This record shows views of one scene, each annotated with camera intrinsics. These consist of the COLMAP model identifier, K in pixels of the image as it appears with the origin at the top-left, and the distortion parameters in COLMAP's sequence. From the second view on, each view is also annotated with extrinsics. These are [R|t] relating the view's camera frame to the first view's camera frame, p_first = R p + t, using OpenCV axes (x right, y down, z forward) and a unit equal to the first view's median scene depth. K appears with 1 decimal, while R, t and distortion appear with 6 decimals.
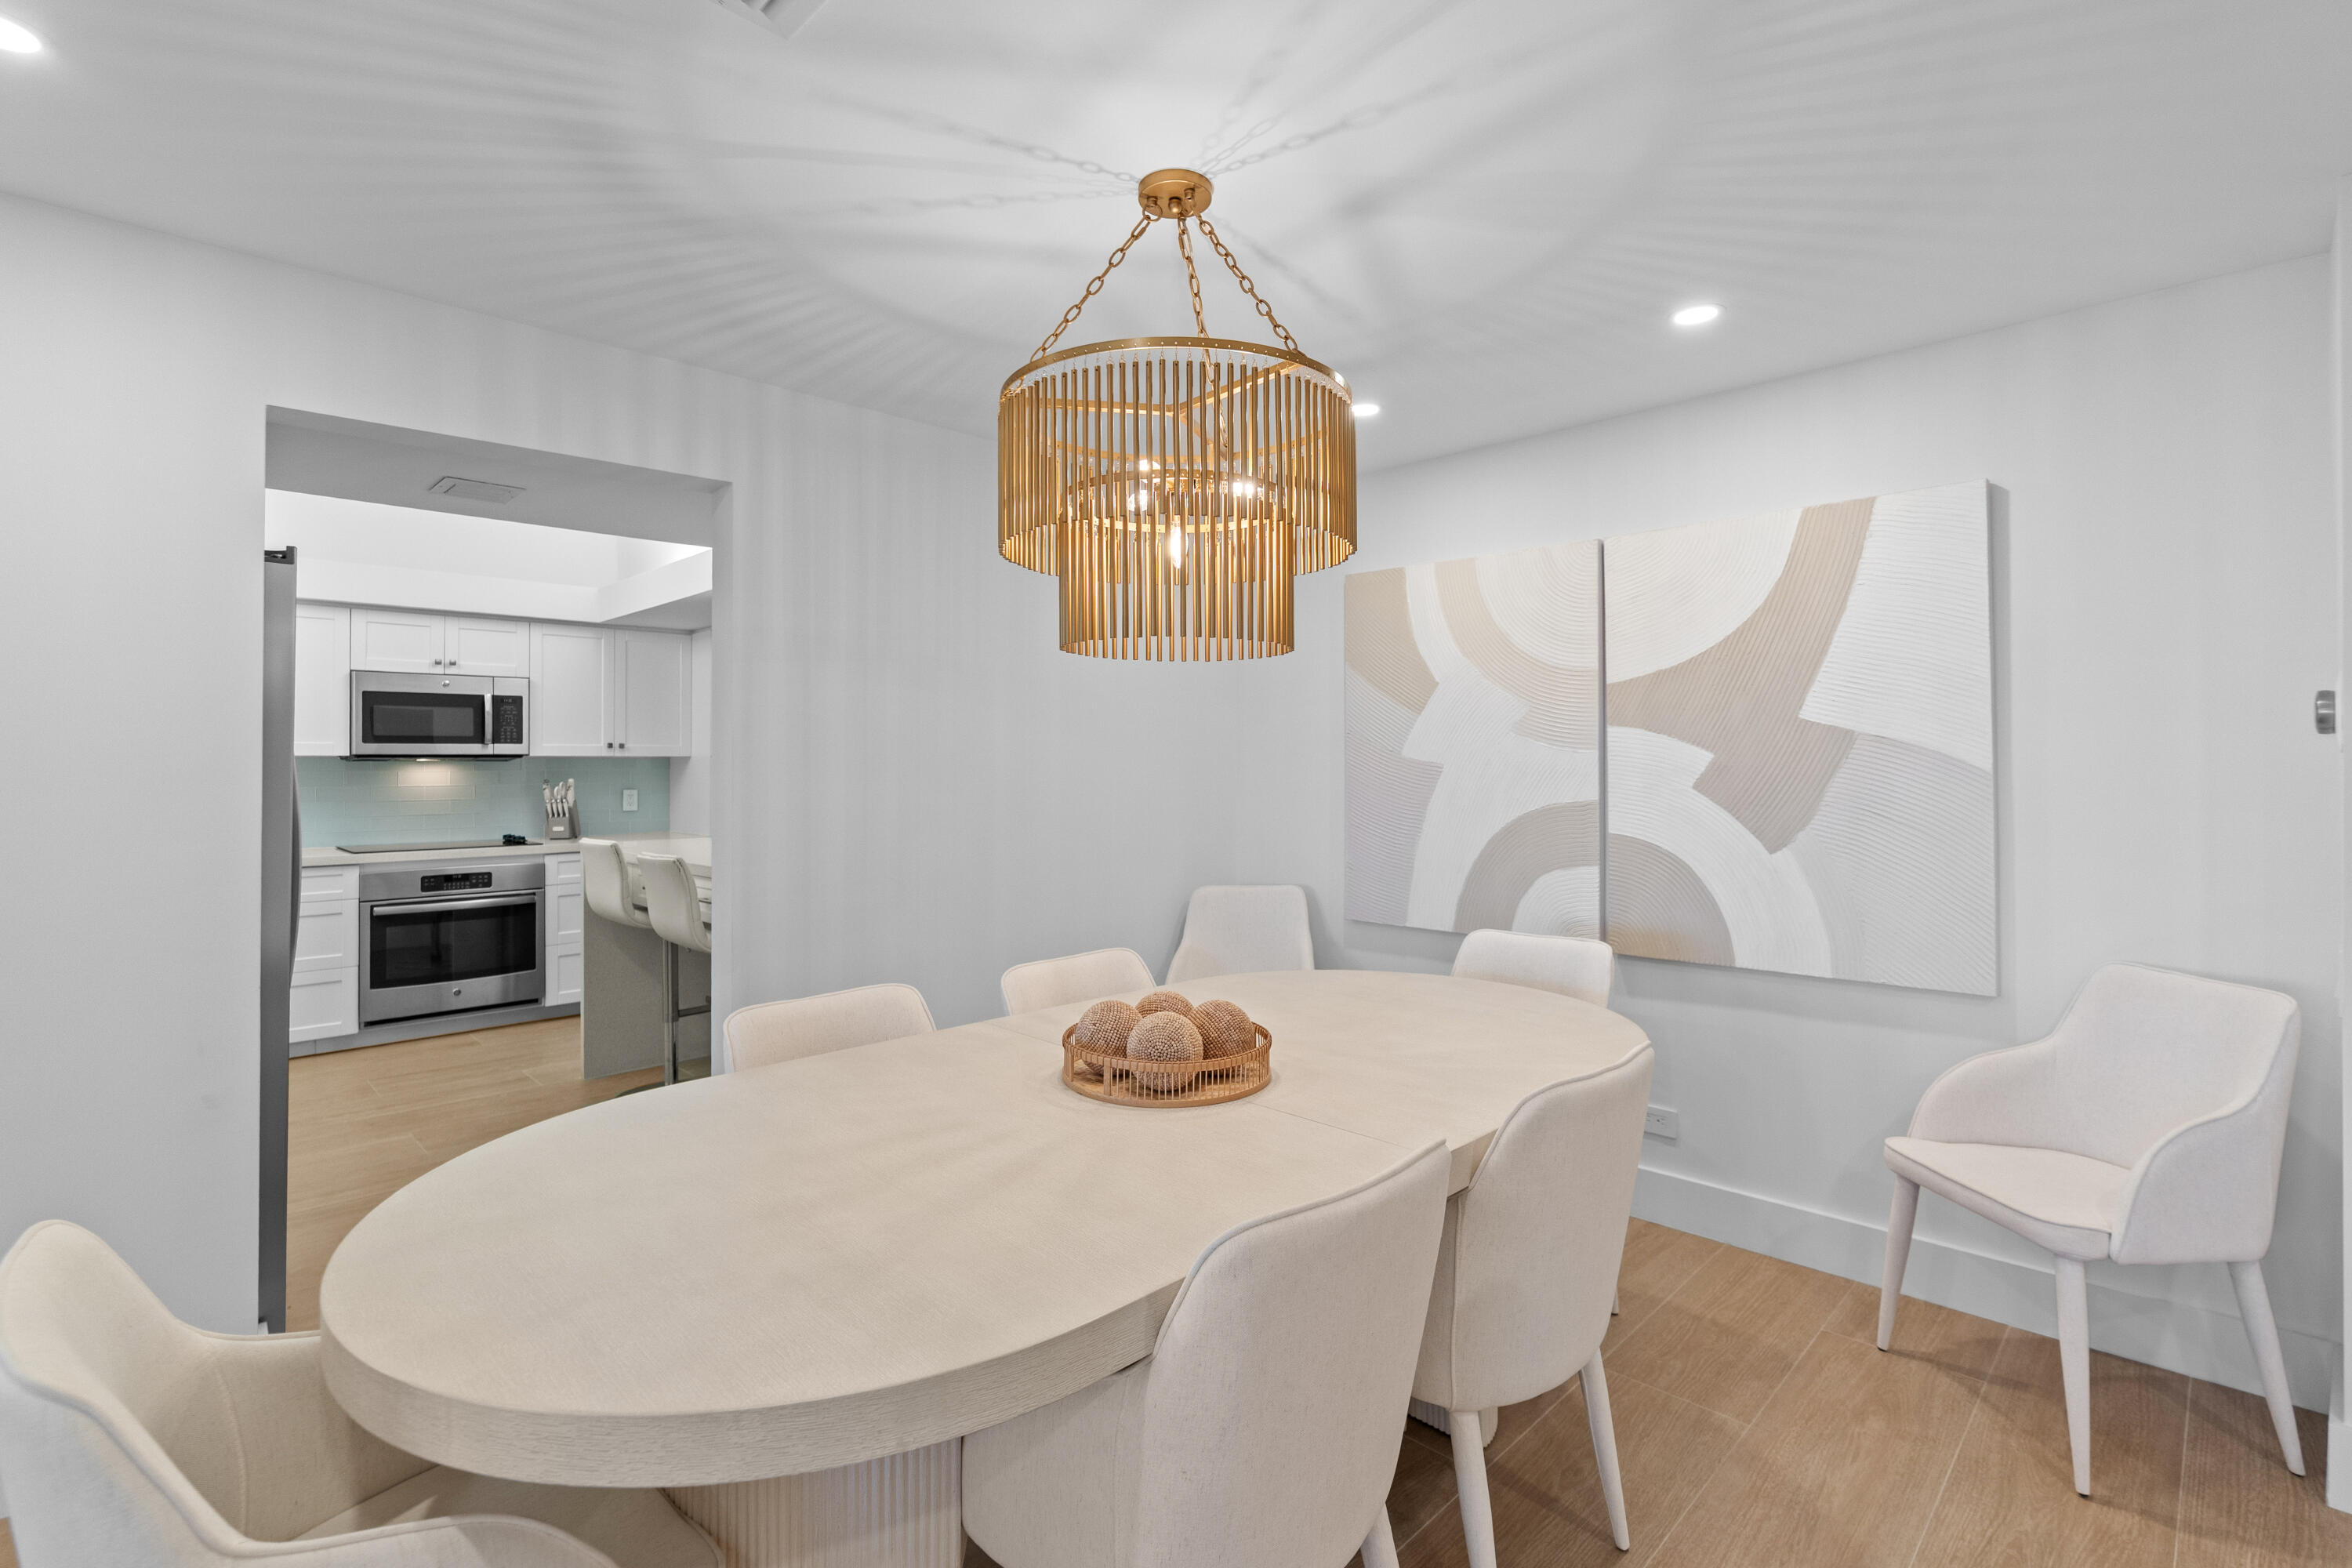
lens RADIAL K [[1073.8, 0, 1174.2], [0, 1073.8, 746.8], [0, 0, 1]] dist [-0.006055, 0.000028]
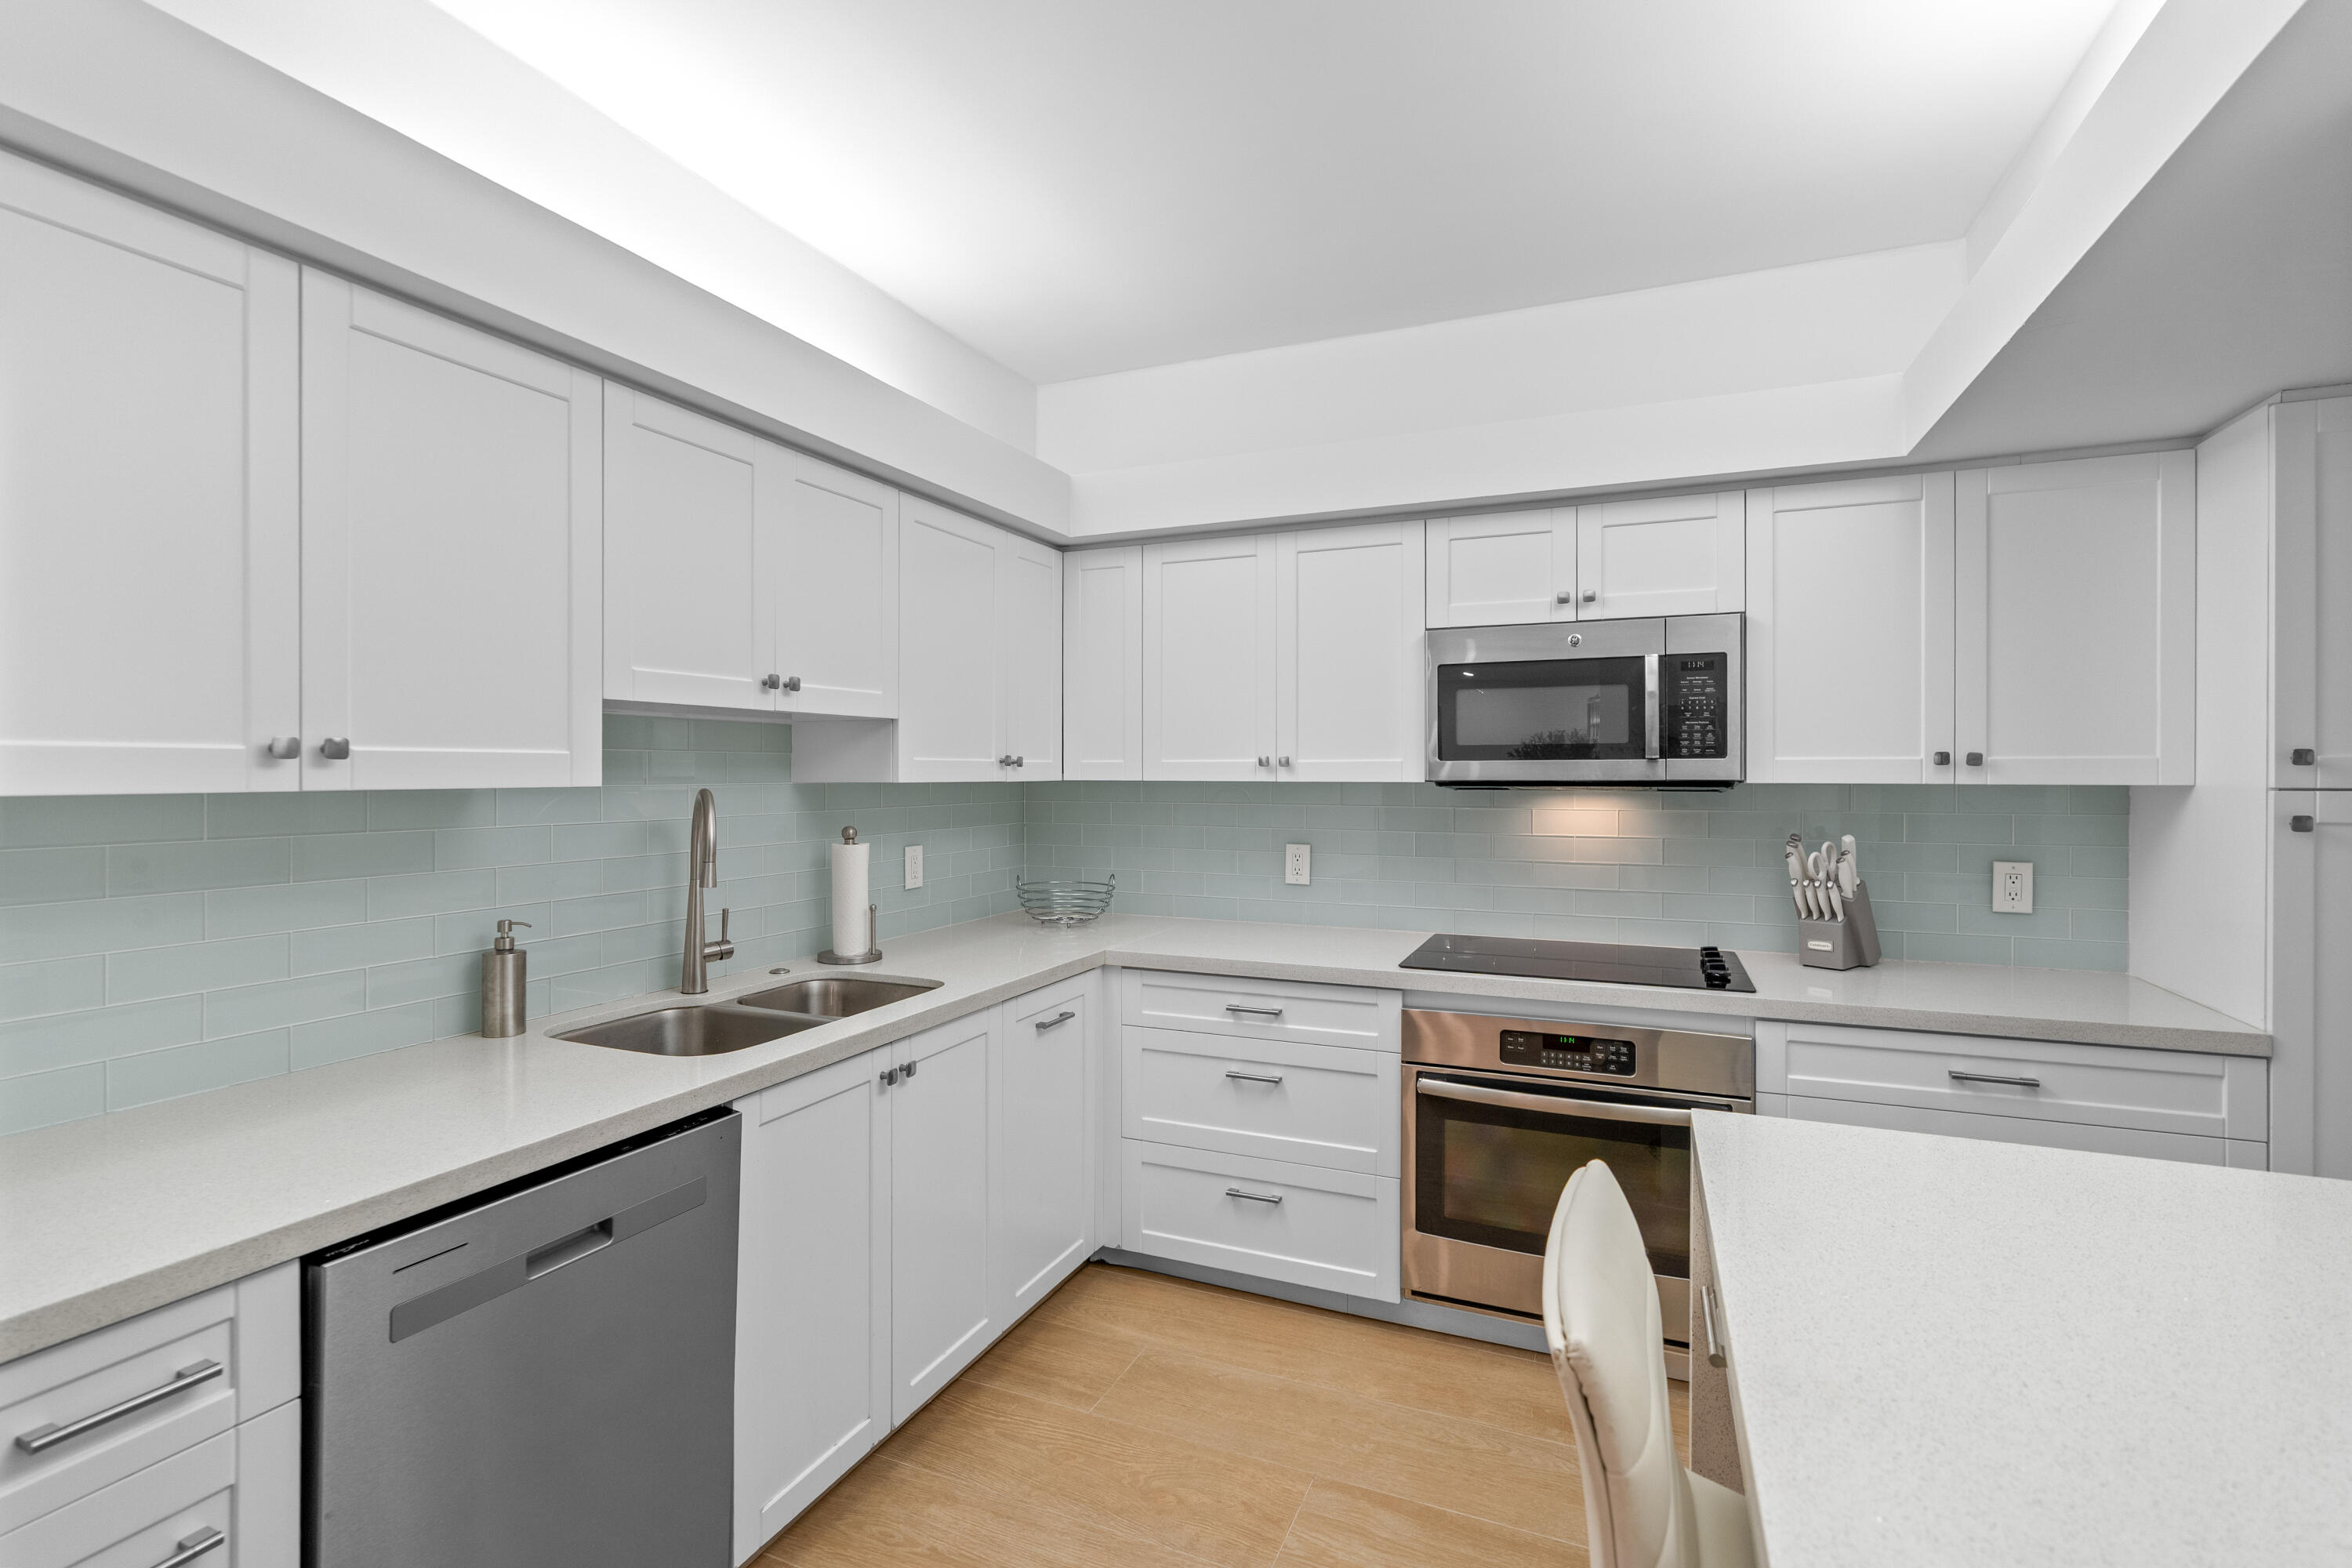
lens RADIAL K [[1077.0, 0, 1171.4], [0, 1077.0, 774.9], [0, 0, 1]] dist [0.000397, 0.000151]
pose [[0.370428, 0.007827, -0.928828, -0.539640], [0.013742, 0.999809, 0.013906, -0.009892], [0.928759, -0.017915, 0.370250, 1.221711]]
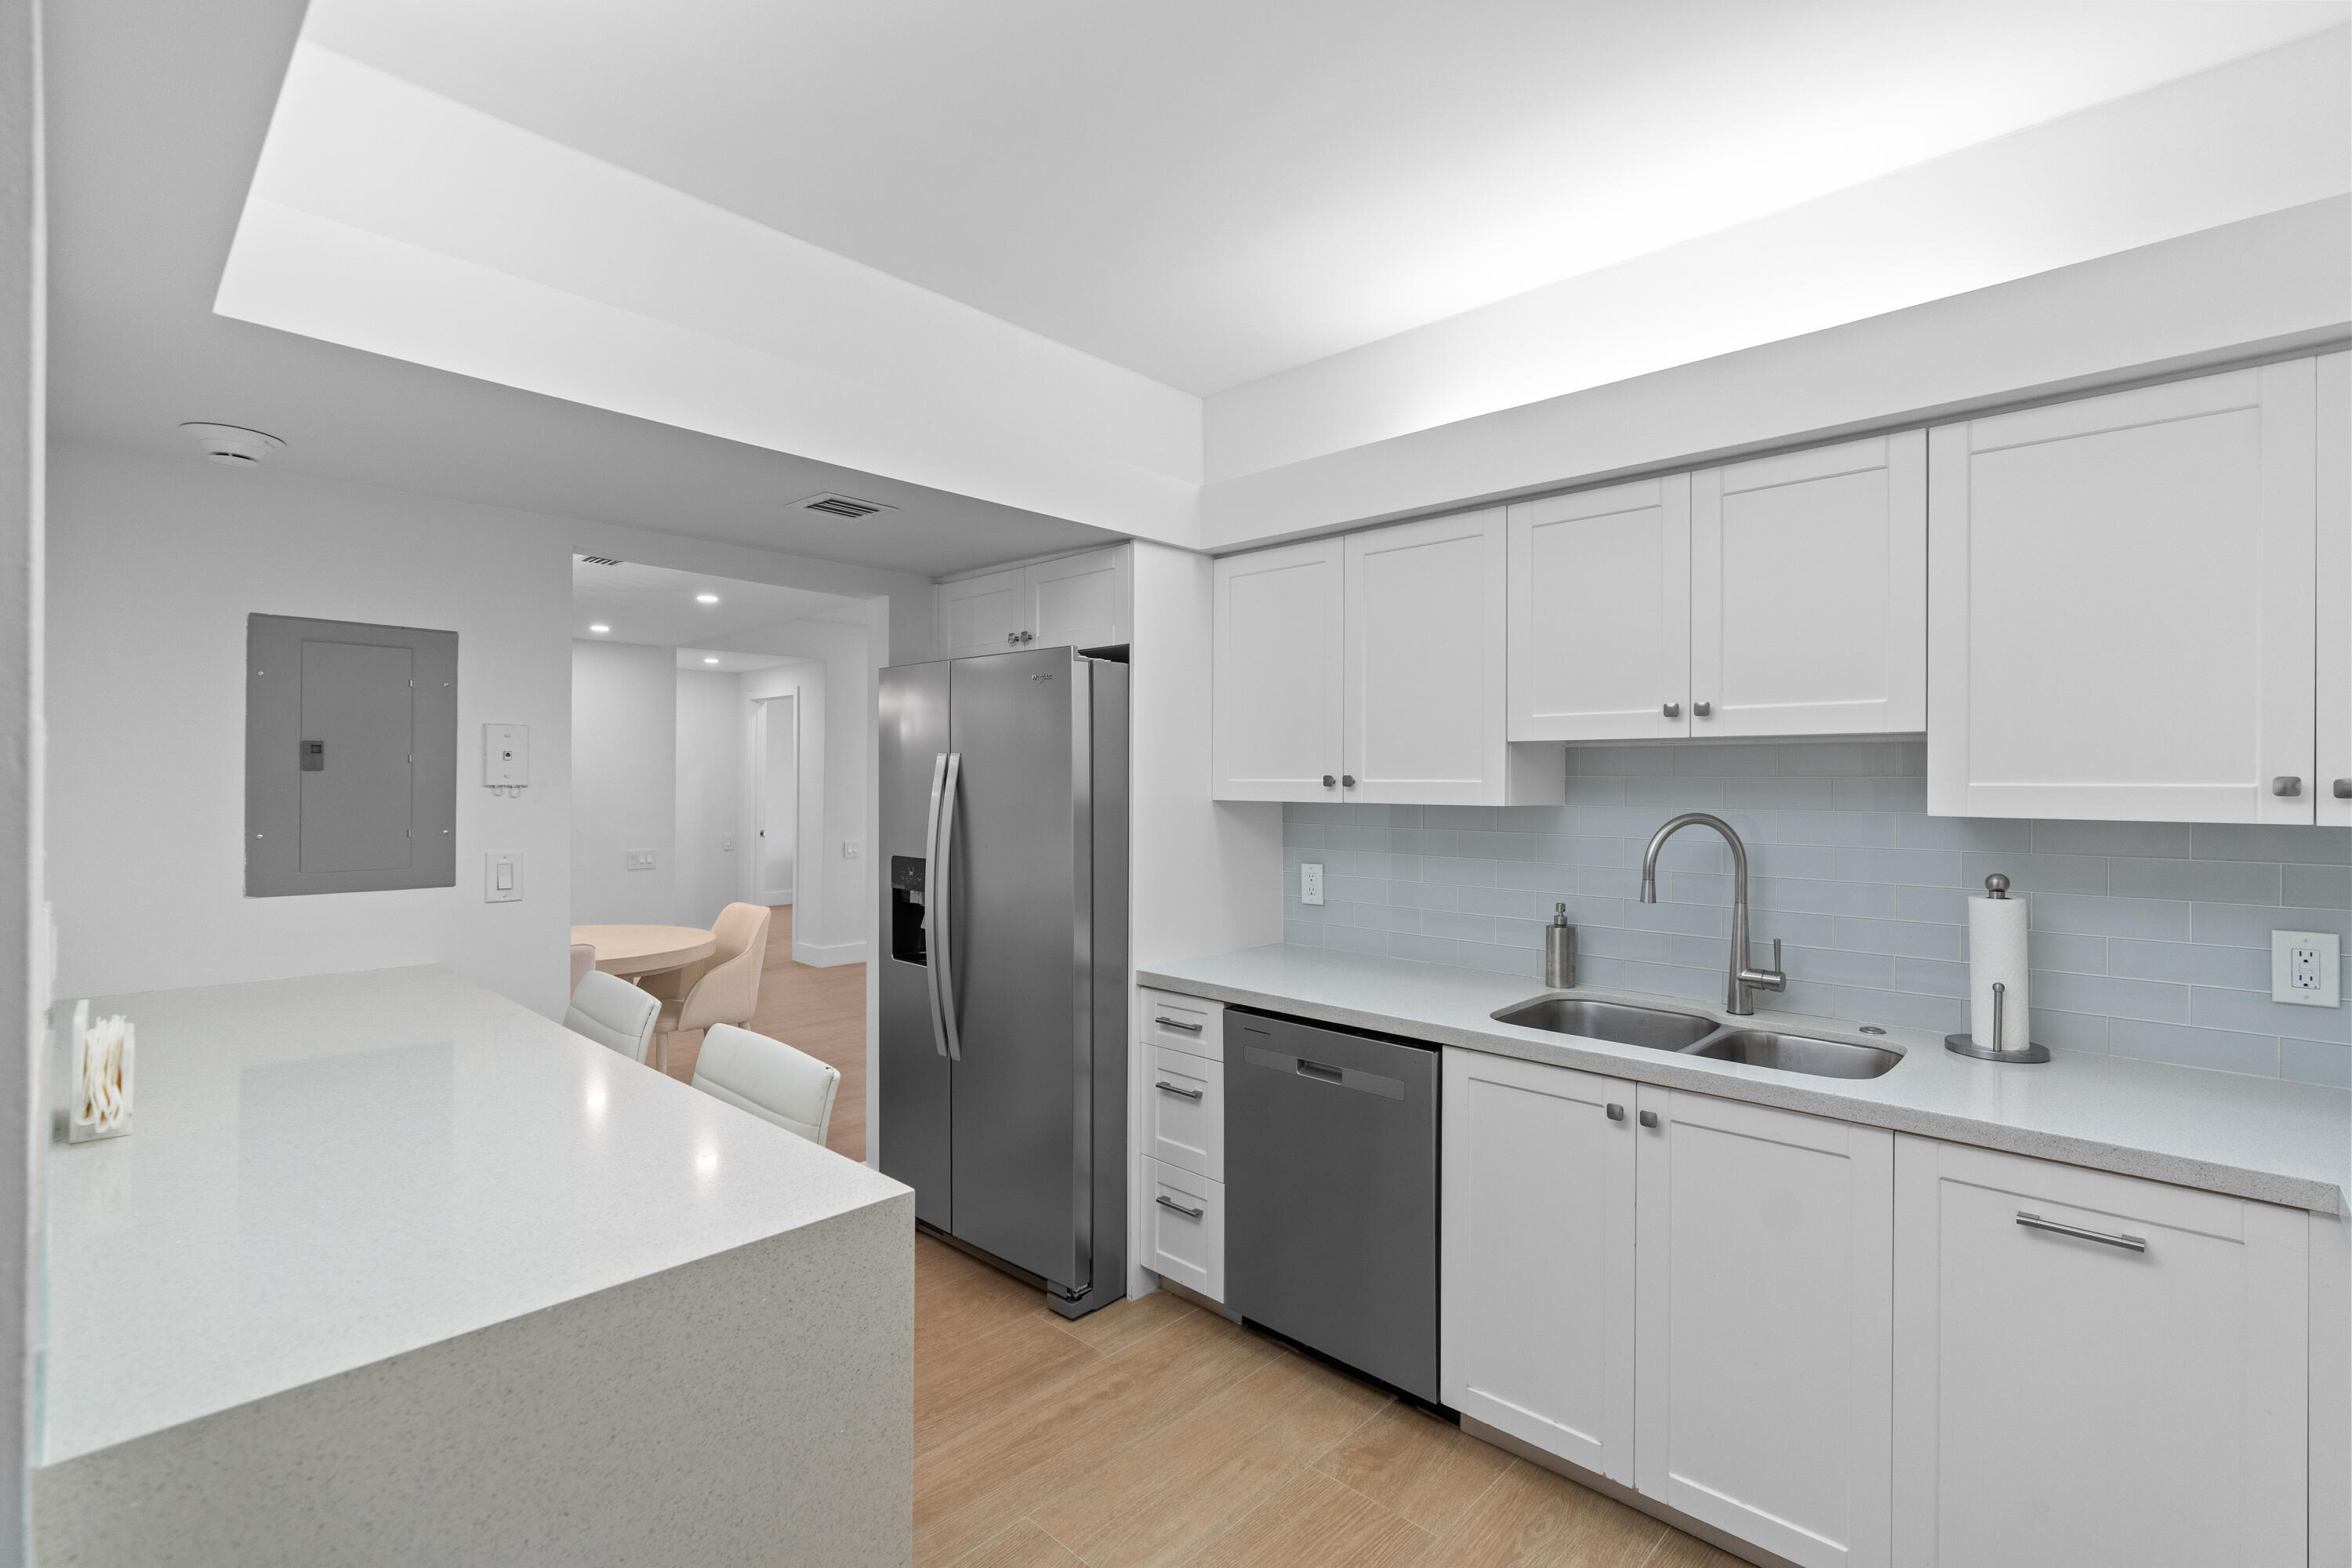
lens RADIAL K [[1061.2, 0, 1176.0], [0, 1061.2, 784.0], [0, 0, 1]] dist [-0.004341, -0.000262]
pose [[-0.999623, -0.001013, -0.027435, -0.989375], [-0.000617, 0.999896, -0.014427, -0.003876], [0.027447, -0.014405, -0.999519, 2.026200]]
